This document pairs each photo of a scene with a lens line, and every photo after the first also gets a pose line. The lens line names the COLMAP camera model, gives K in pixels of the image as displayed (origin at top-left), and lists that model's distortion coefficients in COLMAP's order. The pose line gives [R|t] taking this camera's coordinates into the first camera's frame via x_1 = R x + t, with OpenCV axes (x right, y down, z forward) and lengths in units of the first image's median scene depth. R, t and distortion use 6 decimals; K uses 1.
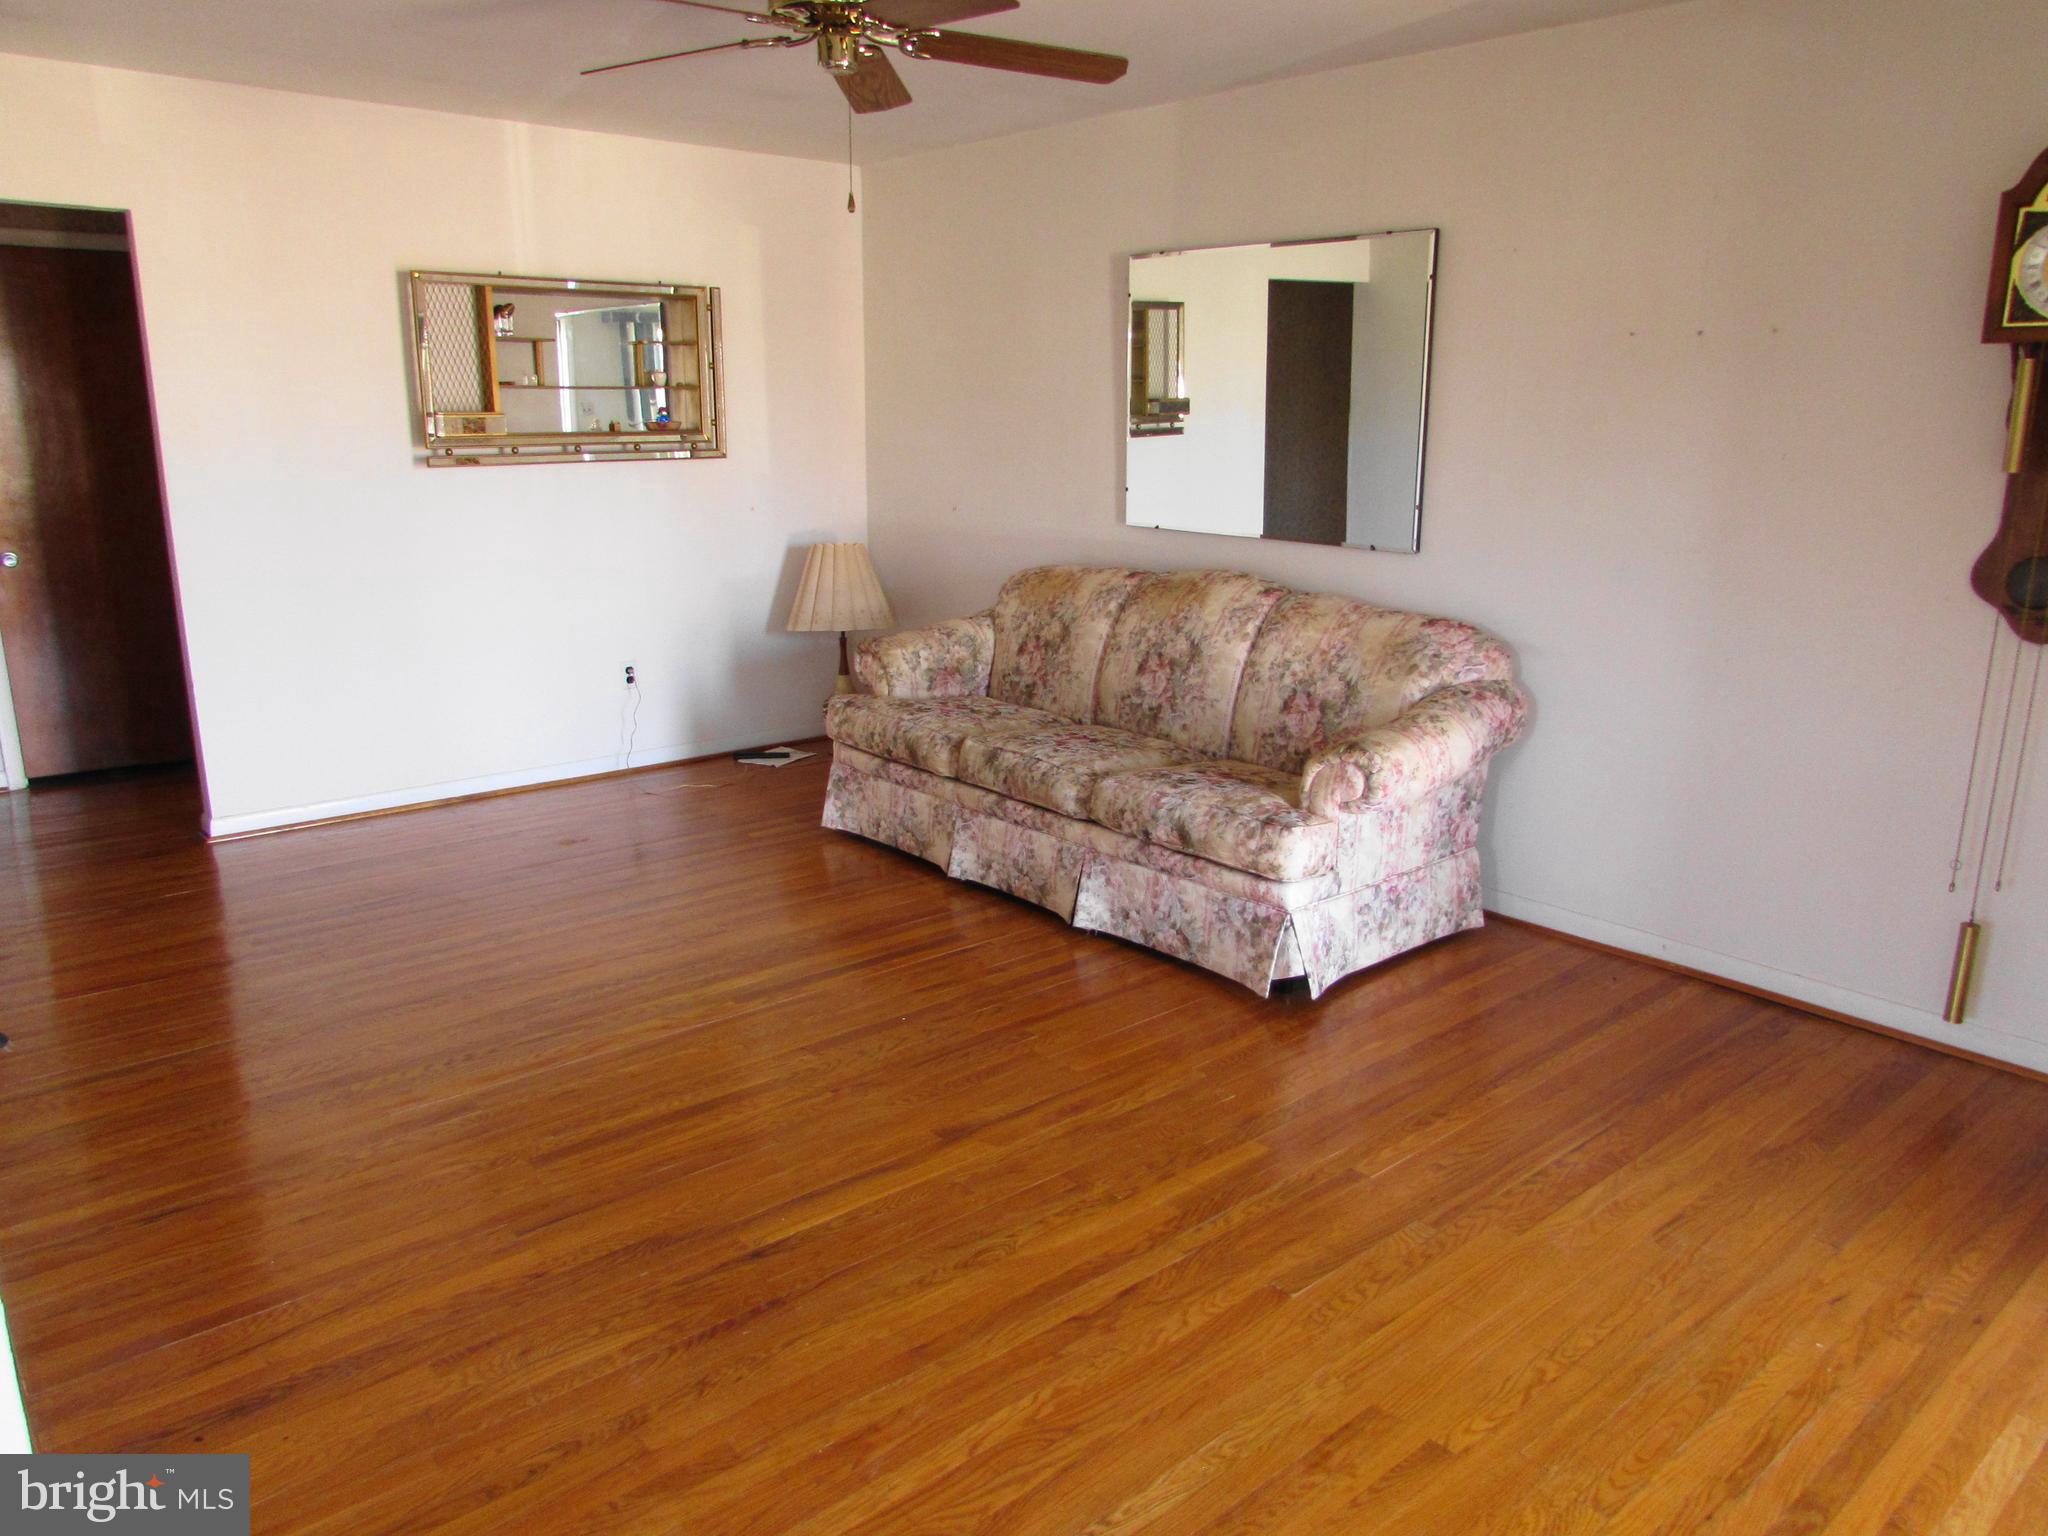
lens RADIAL K [[1454.6, 0, 1023.2], [0, 1454.6, 773.4], [0, 0, 1]] dist [-0.023900, 0.008388]
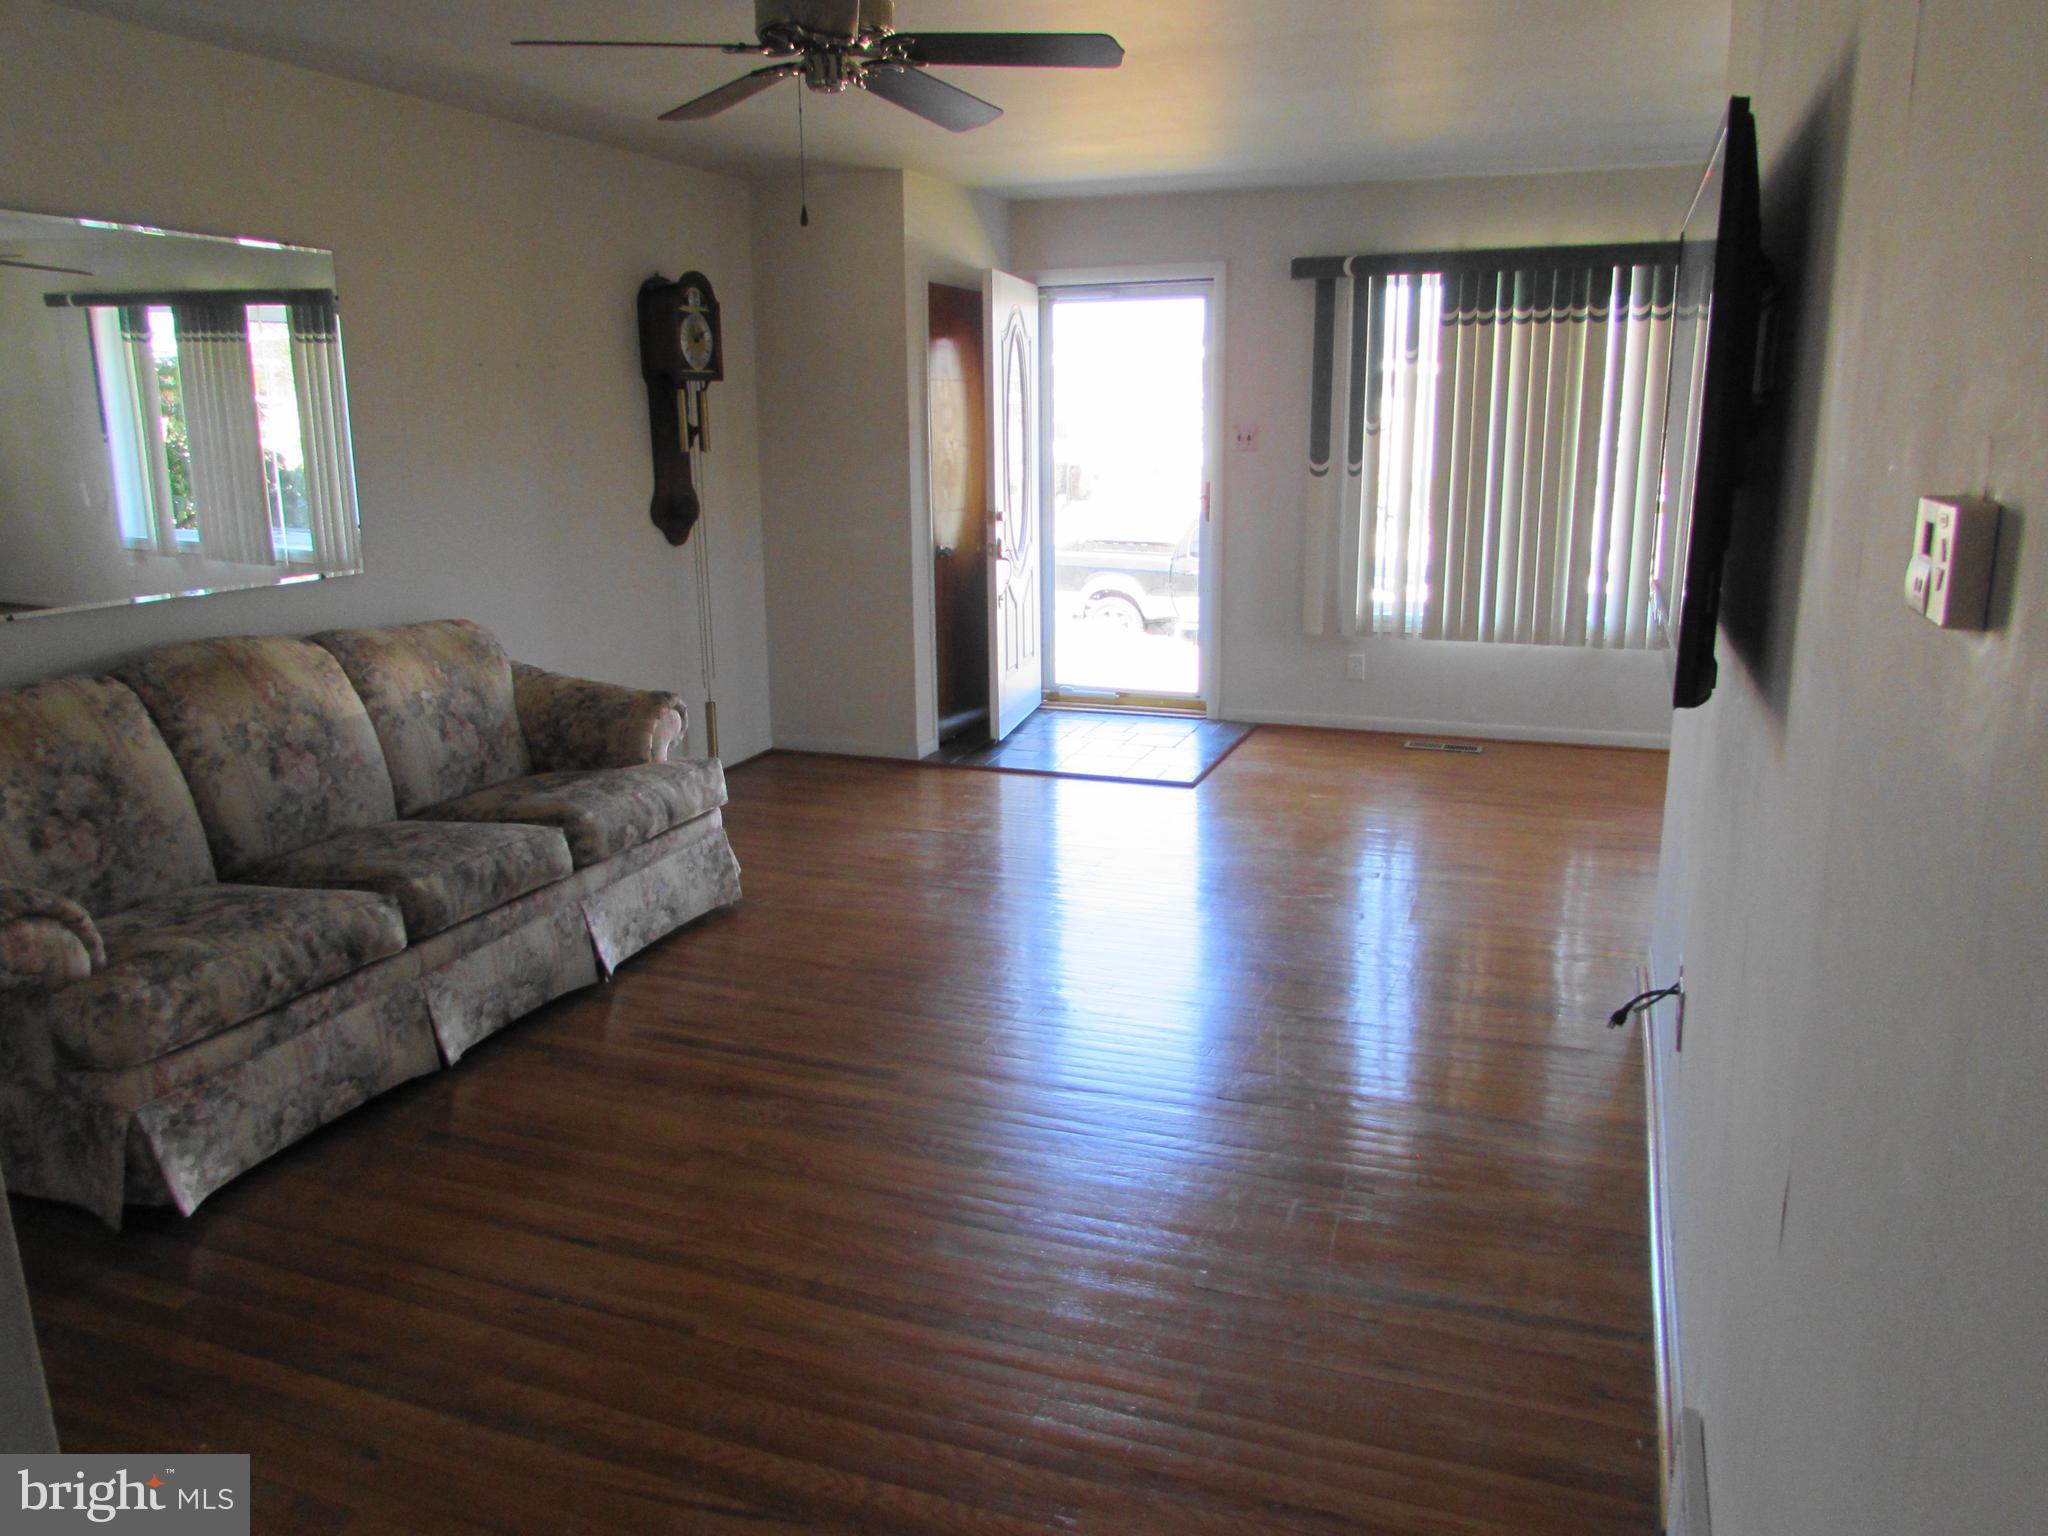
lens RADIAL K [[1454.6, 0, 1019.5], [0, 1454.6, 760.0], [0, 0, 1]] dist [-0.023900, 0.008388]
pose [[-0.473920, -0.208513, 0.855525, -0.812912], [0.215226, 0.914664, 0.342152, -0.269482], [-0.853861, 0.346284, -0.388600, 1.031048]]
